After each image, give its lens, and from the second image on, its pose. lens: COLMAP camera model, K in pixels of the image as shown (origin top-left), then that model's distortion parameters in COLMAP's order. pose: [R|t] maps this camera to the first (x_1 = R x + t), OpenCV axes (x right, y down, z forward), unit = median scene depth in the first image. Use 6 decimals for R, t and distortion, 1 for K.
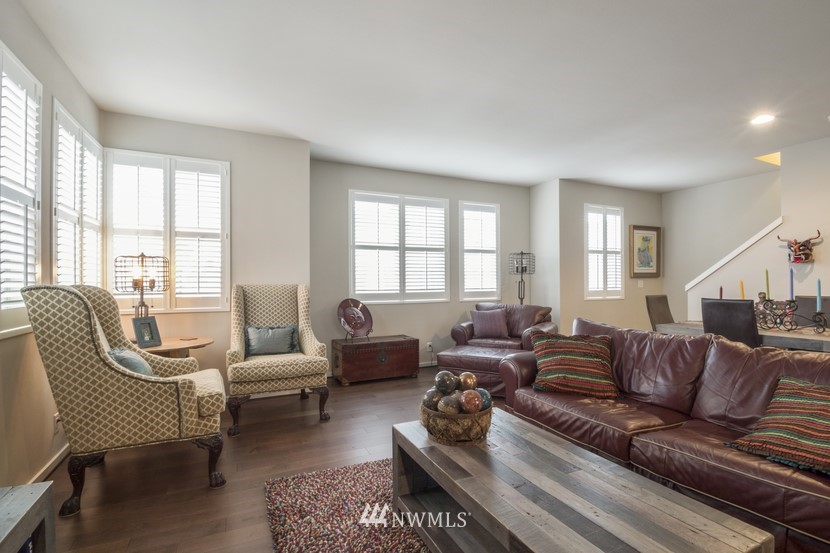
lens RADIAL K [[376.7, 0, 415.0], [0, 376.7, 276.5], [0, 0, 1]] dist [-0.001317, -0.000228]
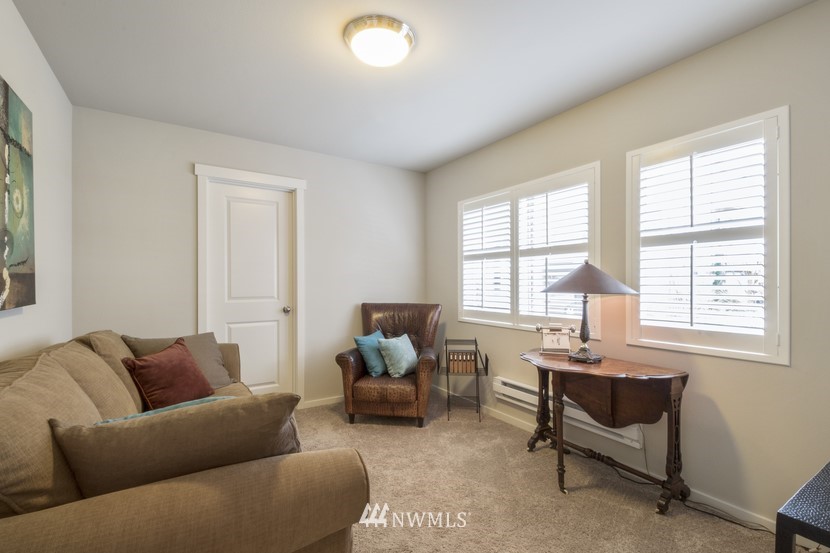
lens RADIAL K [[376.7, 0, 415.0], [0, 376.7, 276.5], [0, 0, 1]] dist [-0.001317, -0.000228]
pose [[0.109052, -0.000164, -0.994036, 0.671217], [0.008471, 0.999964, 0.000764, -0.031429], [0.994000, -0.008504, 0.109050, 0.716913]]
